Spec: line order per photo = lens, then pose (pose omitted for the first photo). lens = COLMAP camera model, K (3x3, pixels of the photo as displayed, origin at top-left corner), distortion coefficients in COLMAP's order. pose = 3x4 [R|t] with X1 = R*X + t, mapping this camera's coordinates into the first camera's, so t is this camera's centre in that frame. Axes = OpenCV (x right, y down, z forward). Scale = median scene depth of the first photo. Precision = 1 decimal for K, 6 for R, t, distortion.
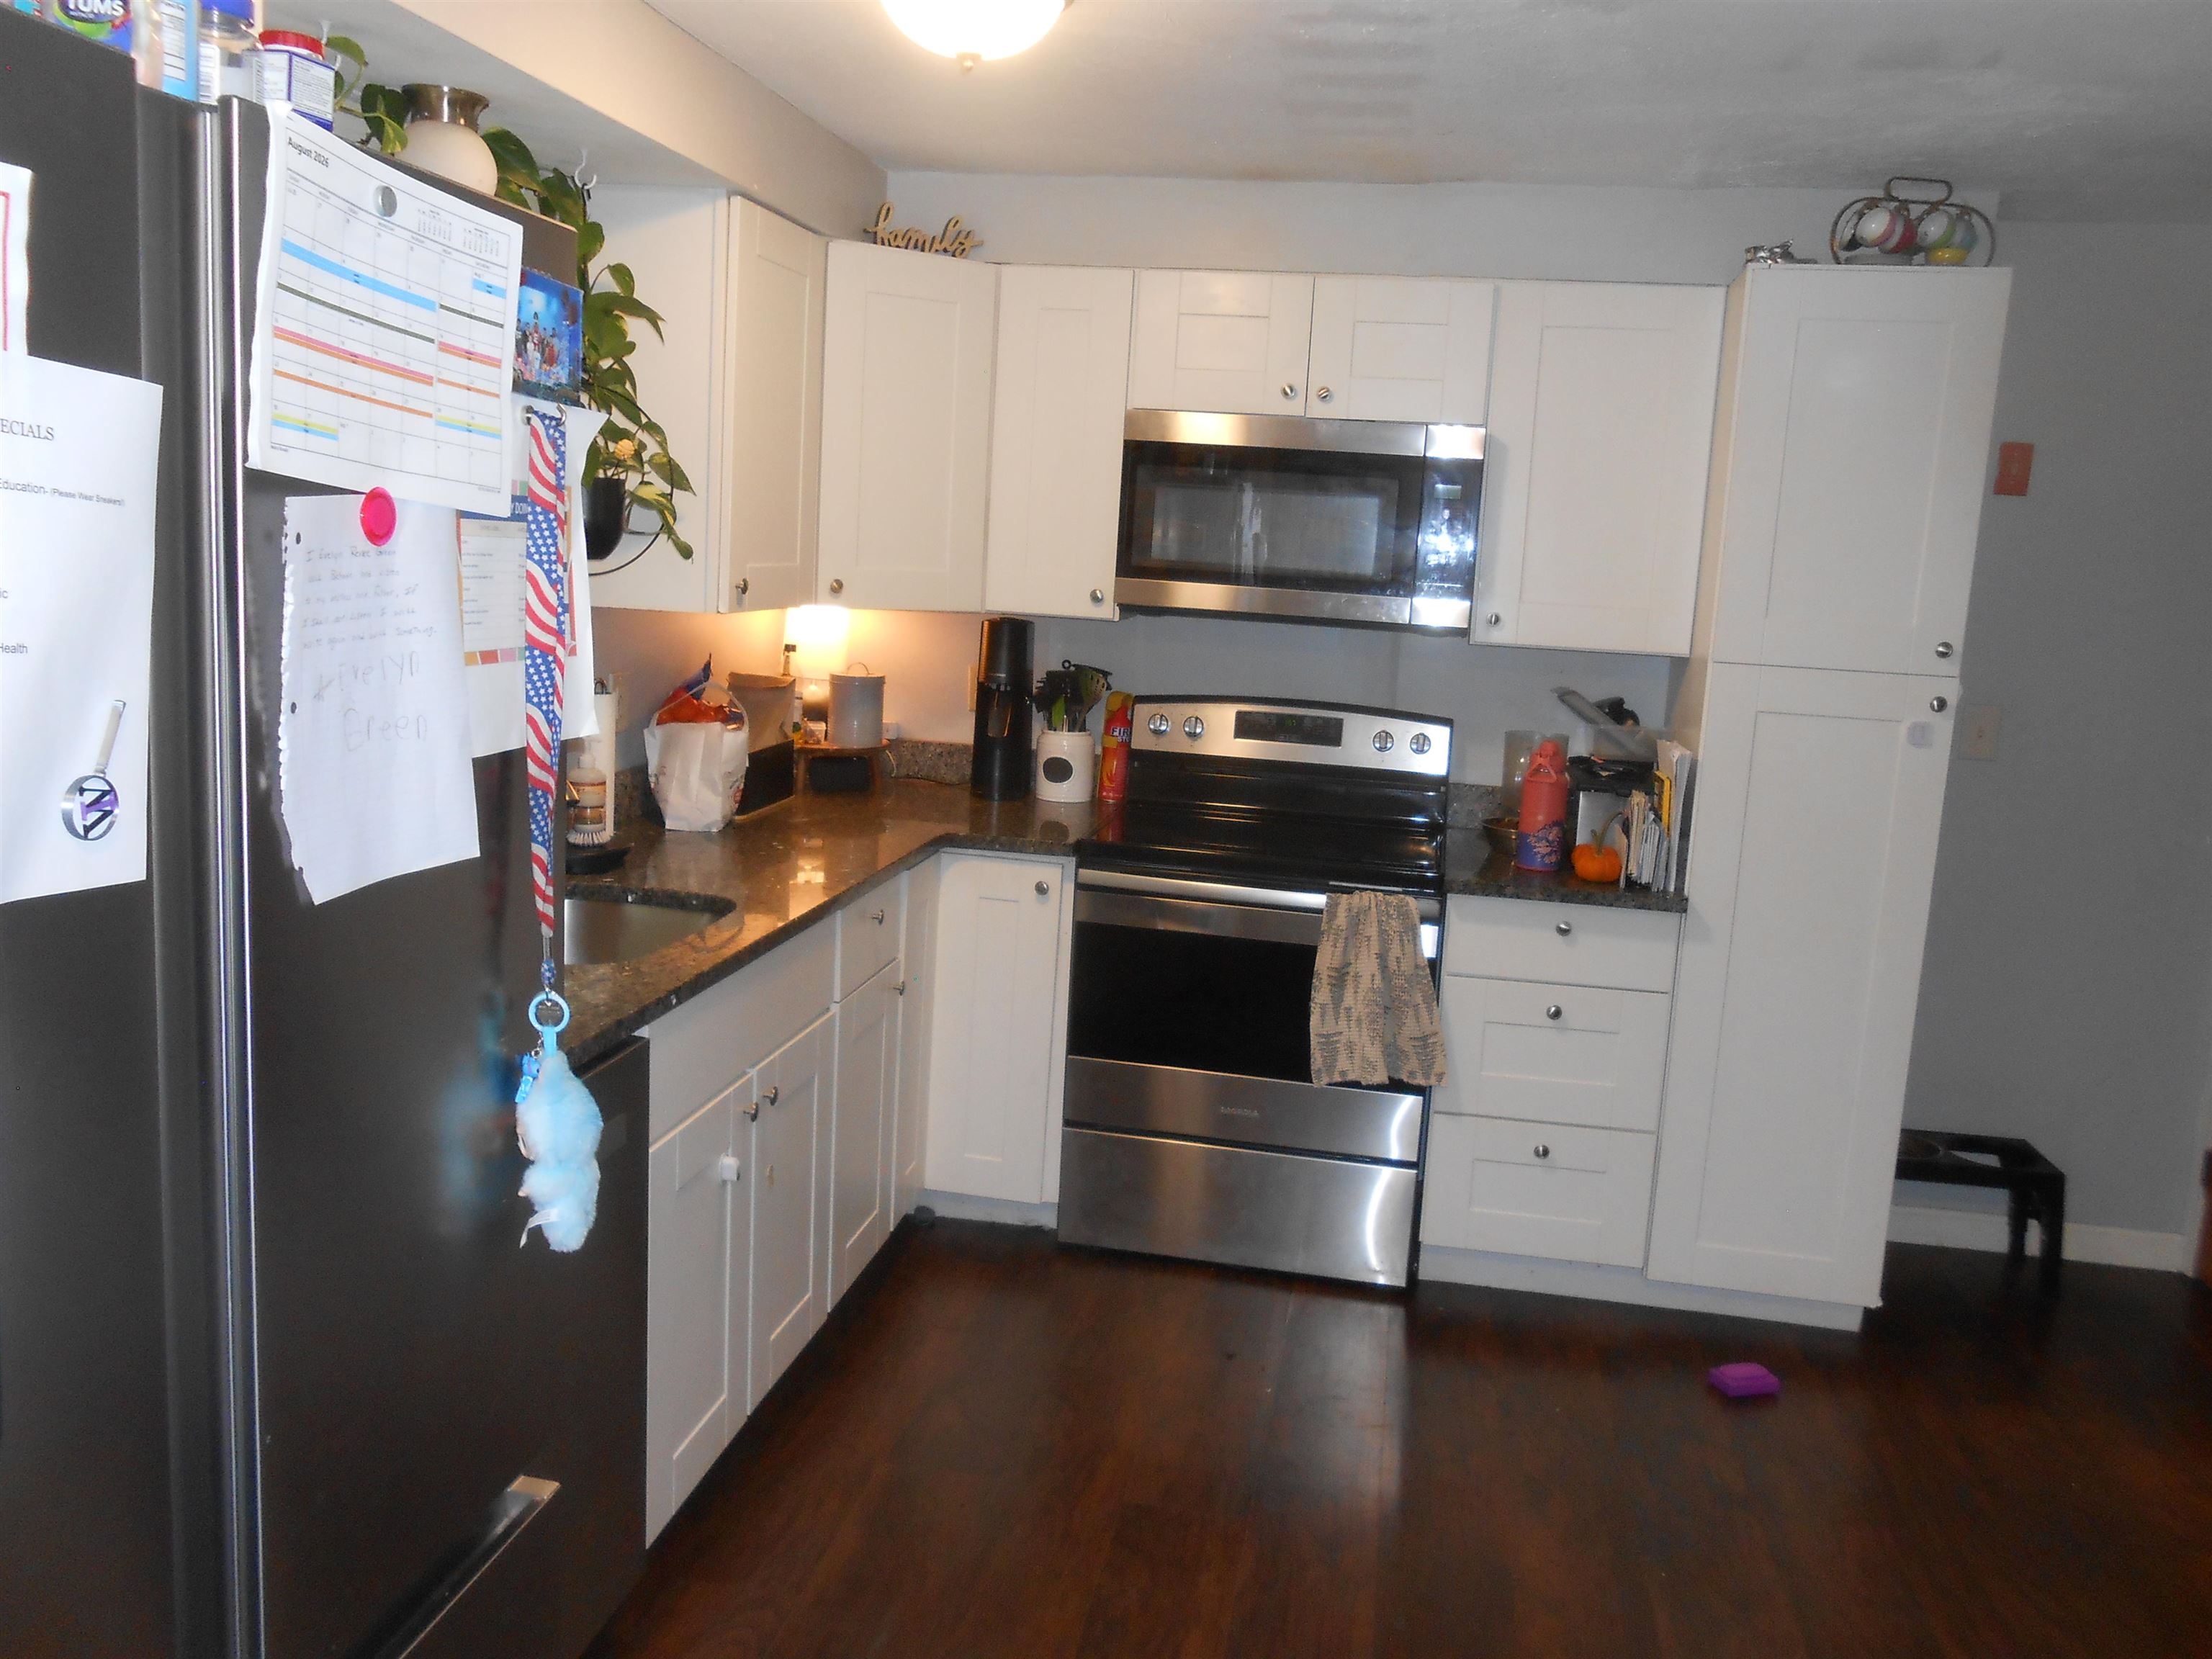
lens RADIAL K [[1725.7, 0, 1111.4], [0, 1725.7, 821.8], [0, 0, 1]] dist [-0.043270, 0.063258]
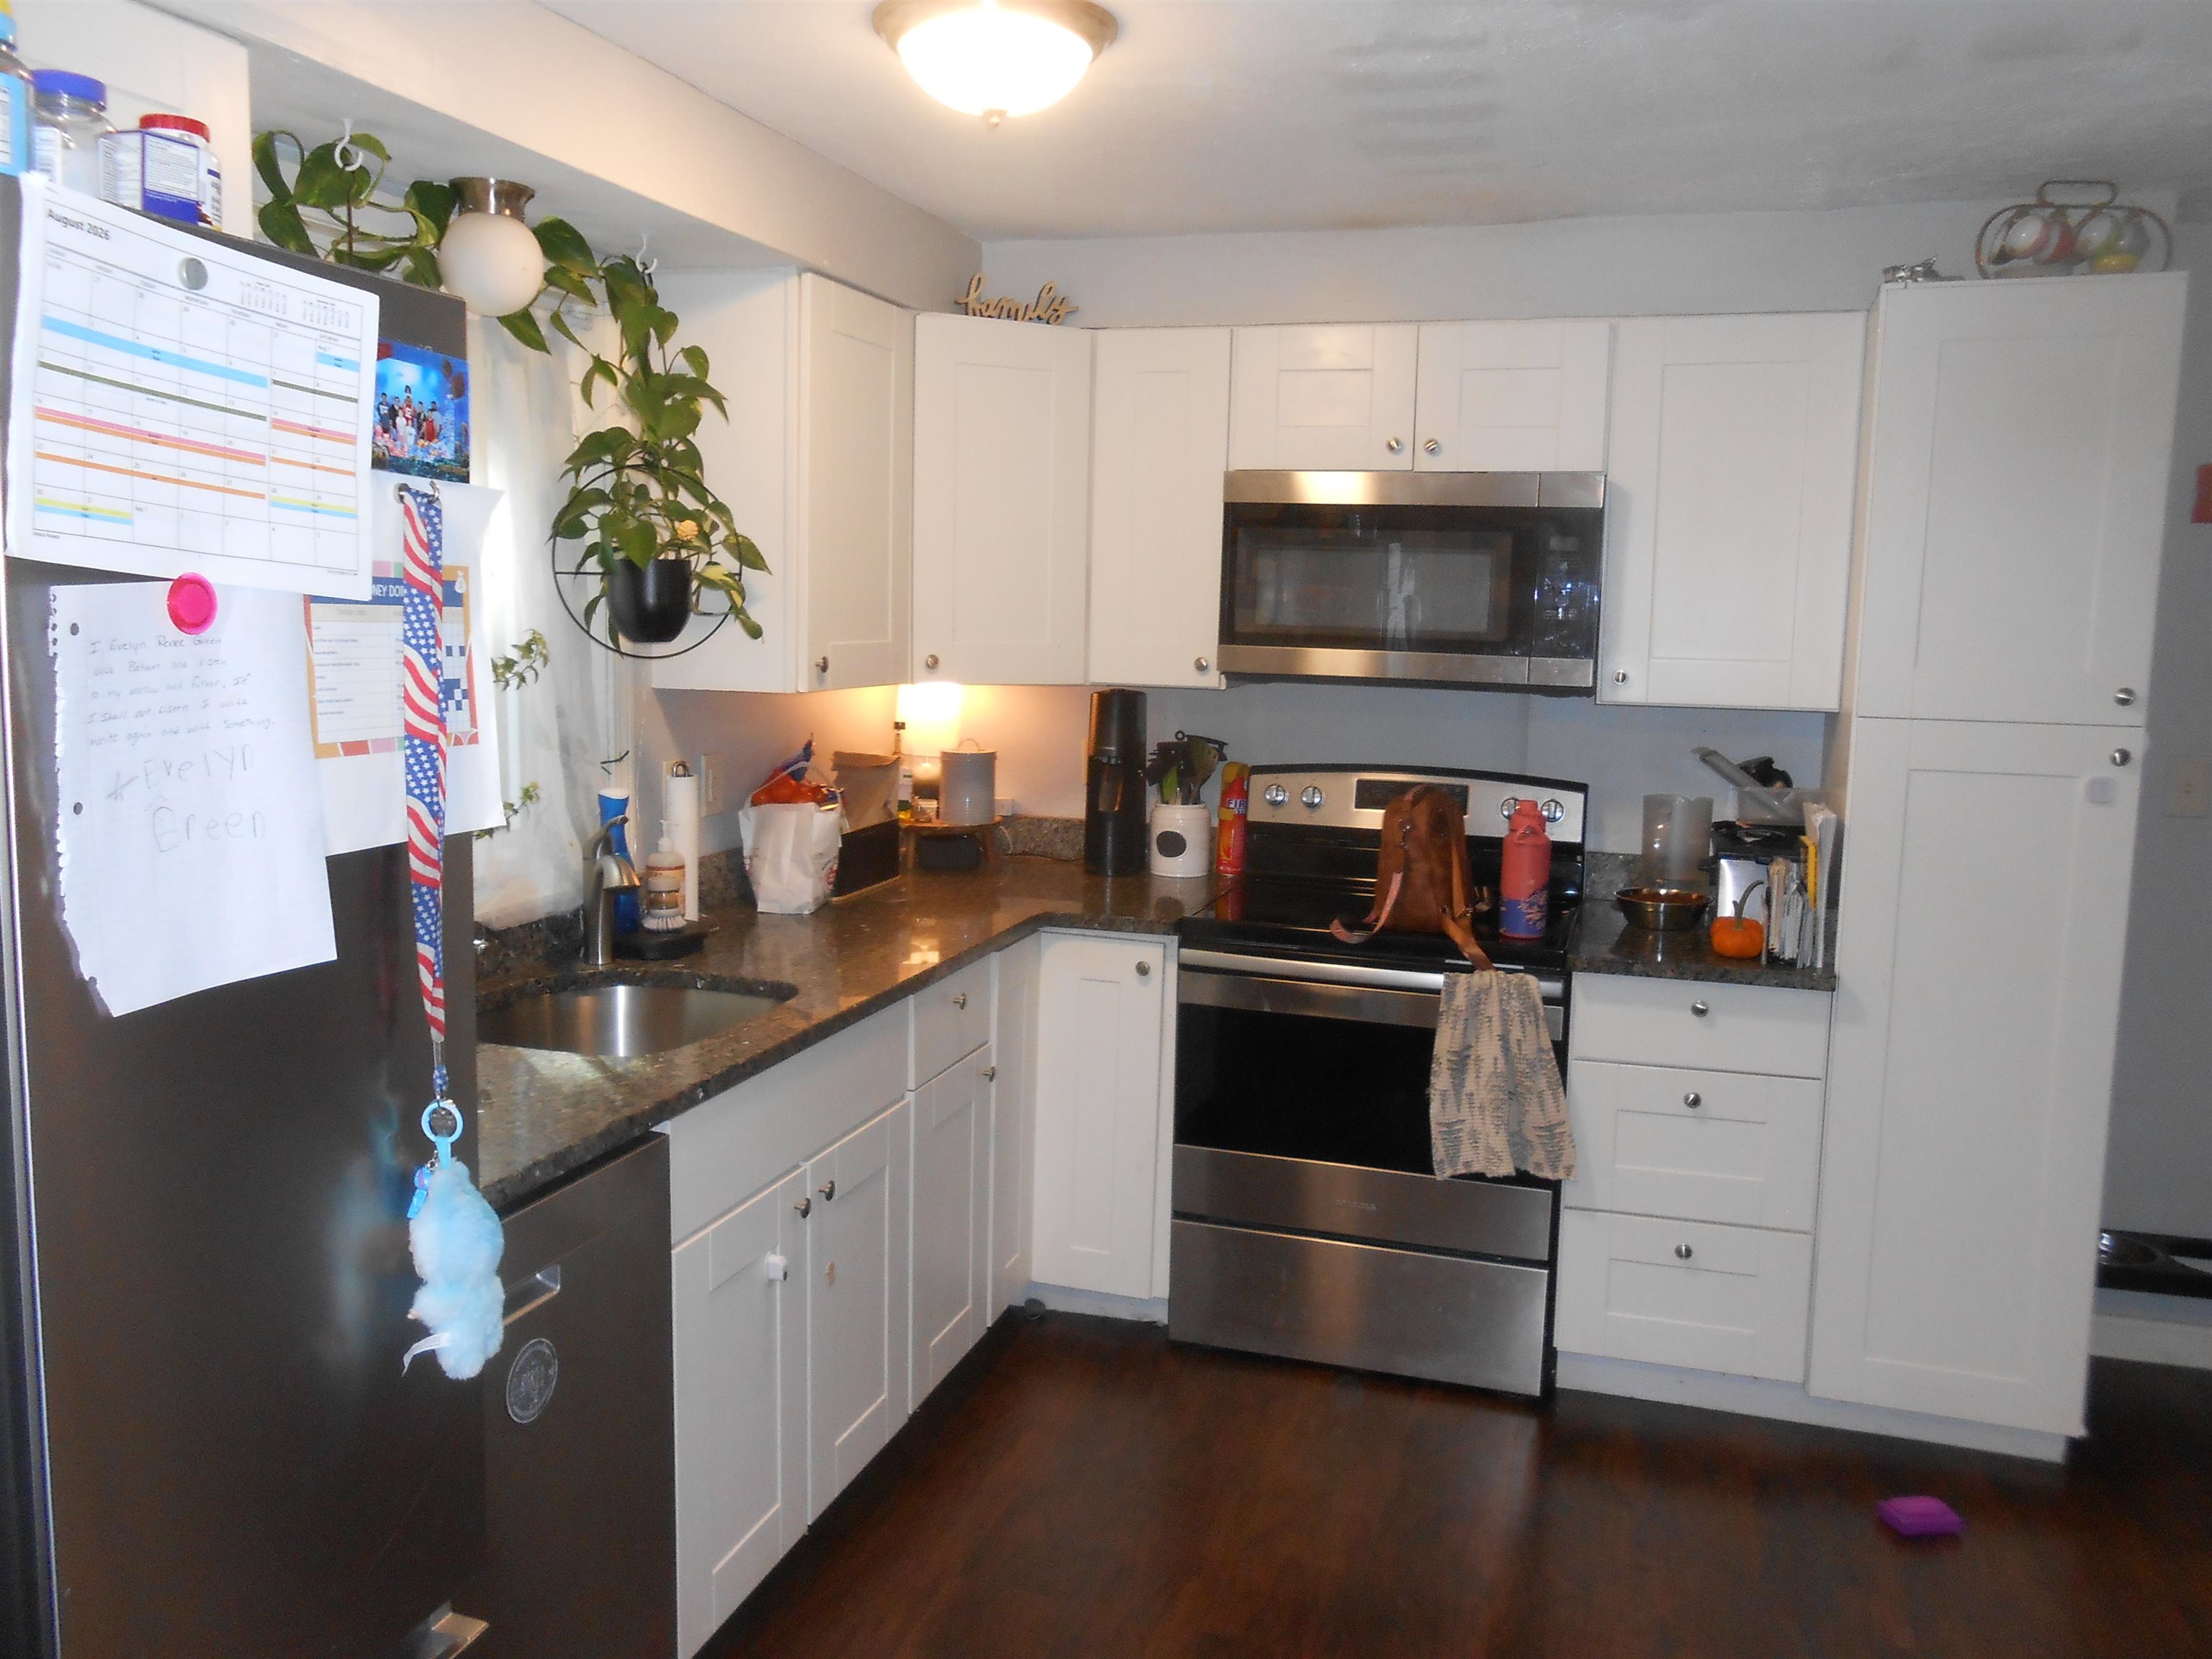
lens RADIAL K [[1725.7, 0, 1110.6], [0, 1725.7, 820.3], [0, 0, 1]] dist [-0.043270, 0.063258]
pose [[0.992141, -0.017372, -0.123912, 0.067921], [0.012278, 0.999052, -0.041754, -0.004612], [0.124520, 0.039904, 0.991414, 0.046326]]
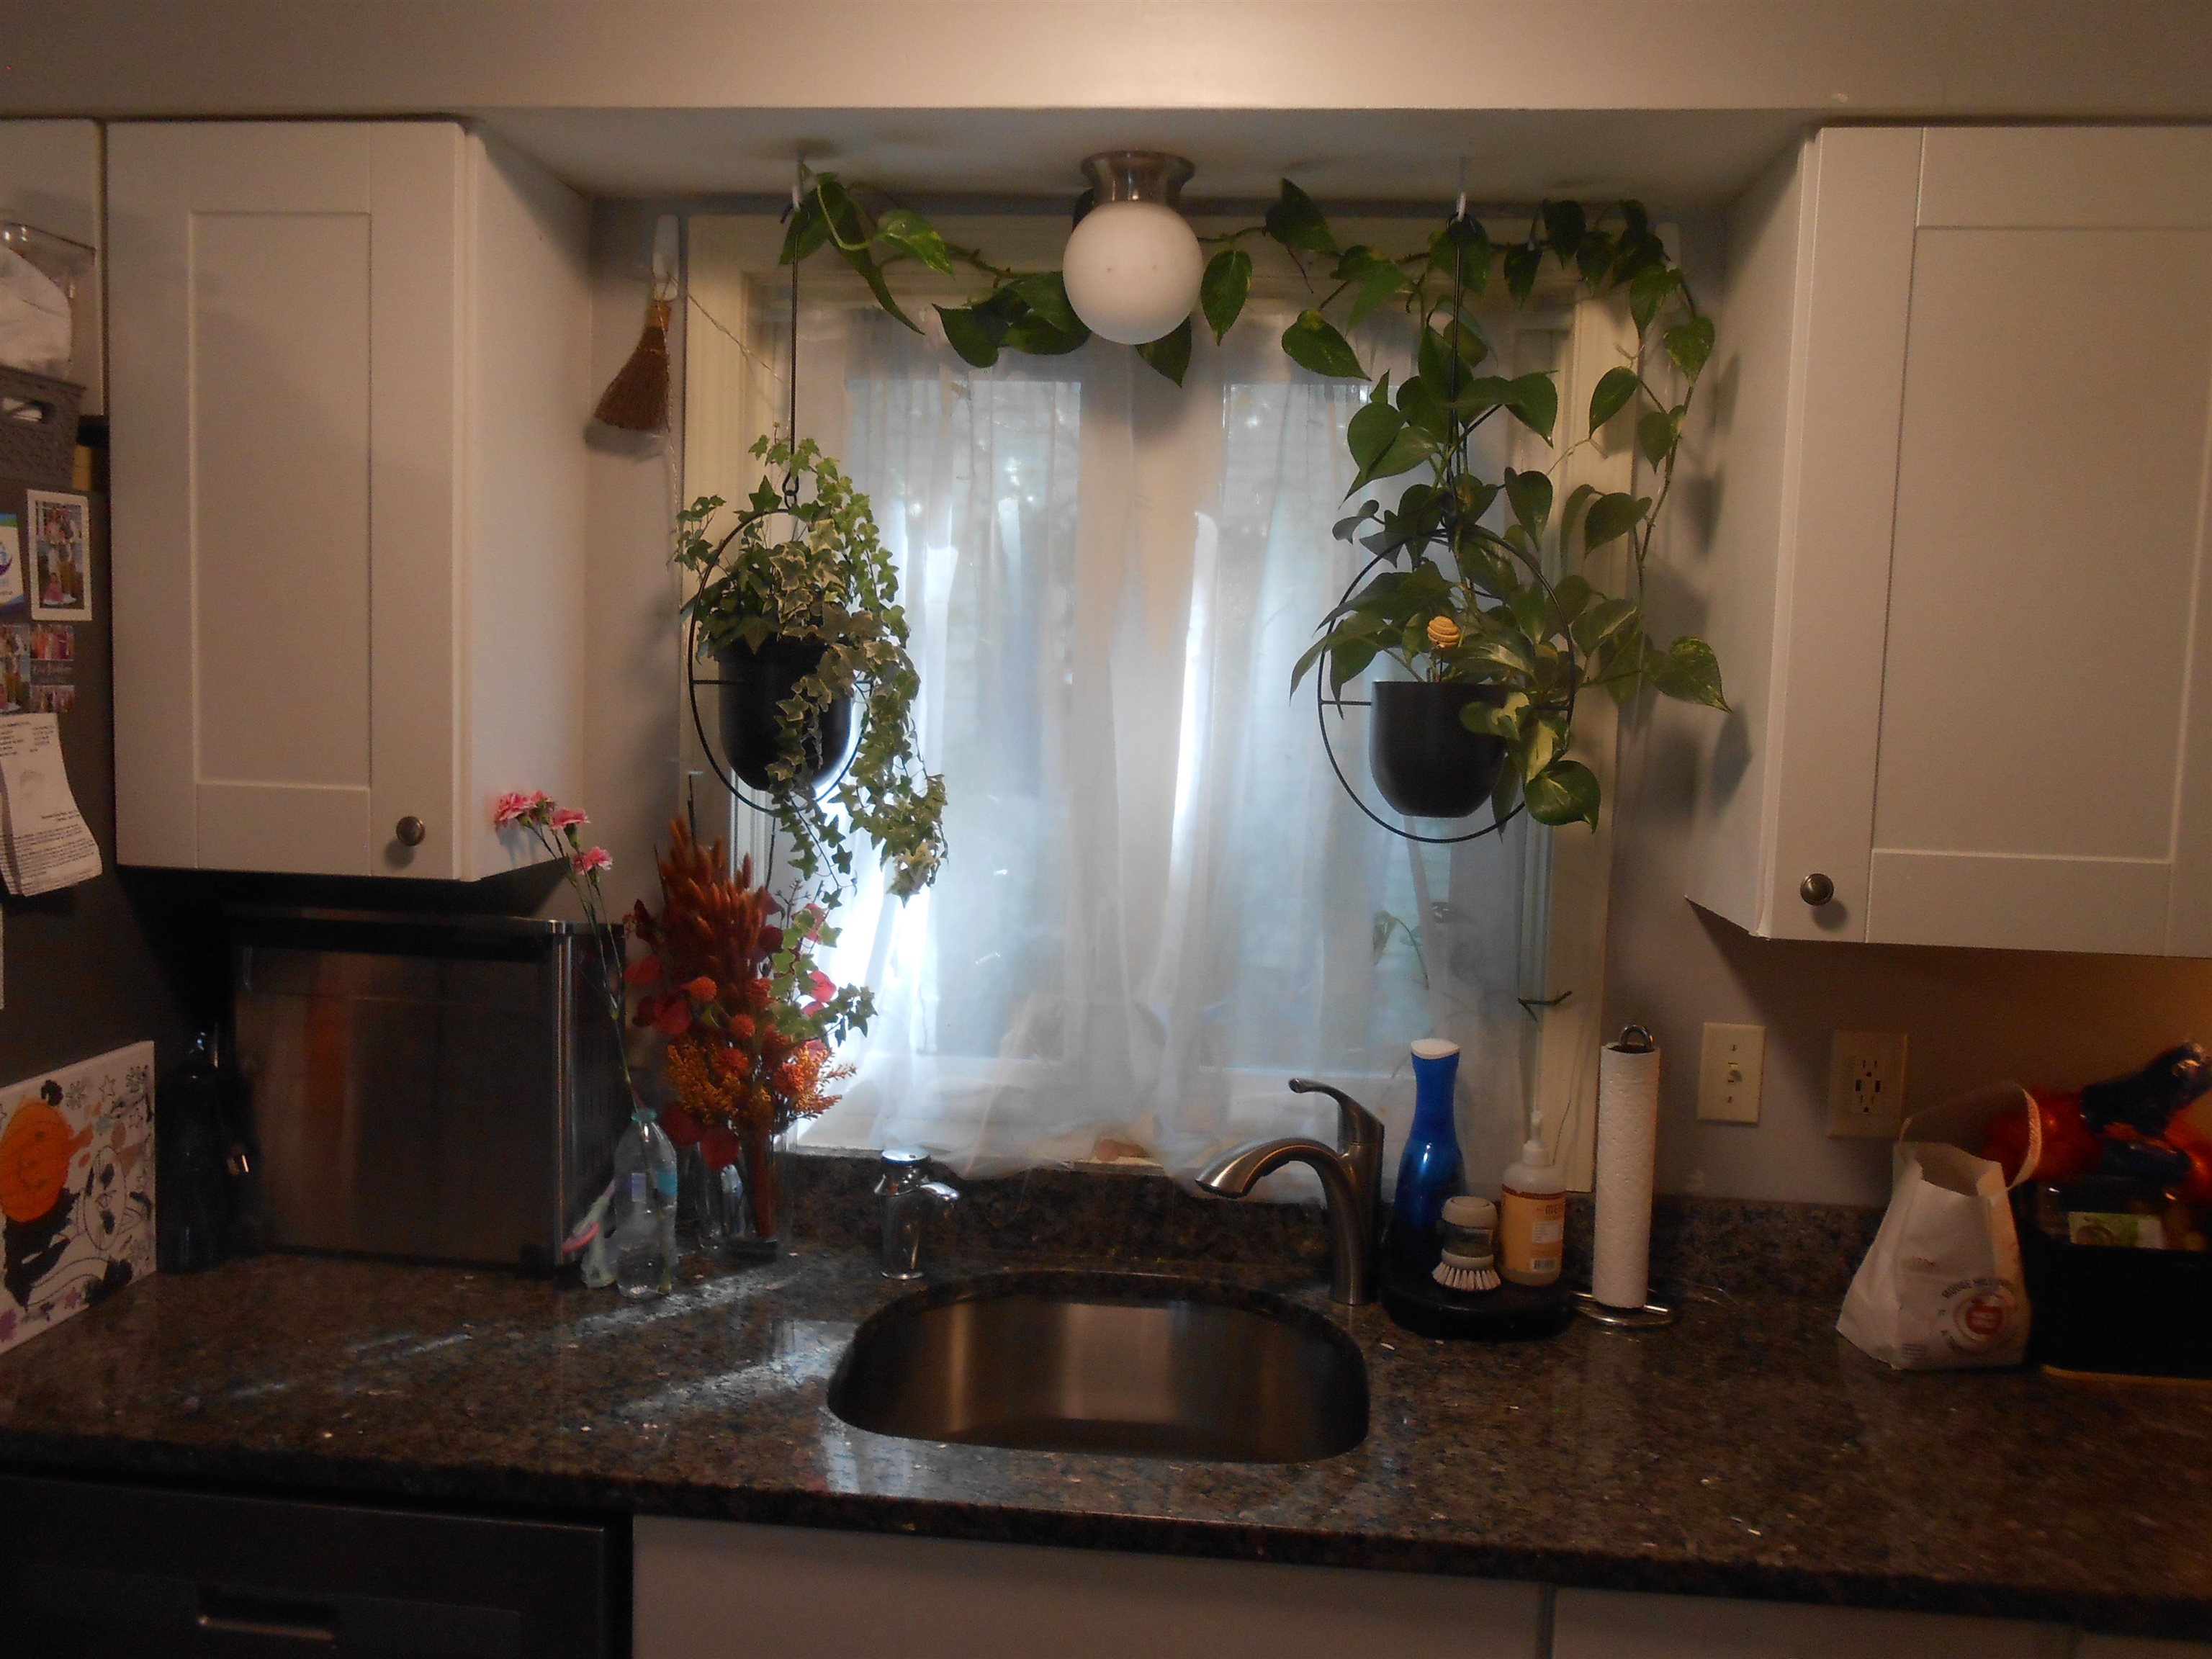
lens RADIAL K [[1725.7, 0, 1112.3], [0, 1725.7, 814.0], [0, 0, 1]] dist [-0.043270, 0.063258]
pose [[0.083792, 0.027398, -0.996107, 0.258886], [-0.190377, 0.981650, 0.010986, -0.122350], [0.978129, 0.188715, 0.087470, 0.735322]]
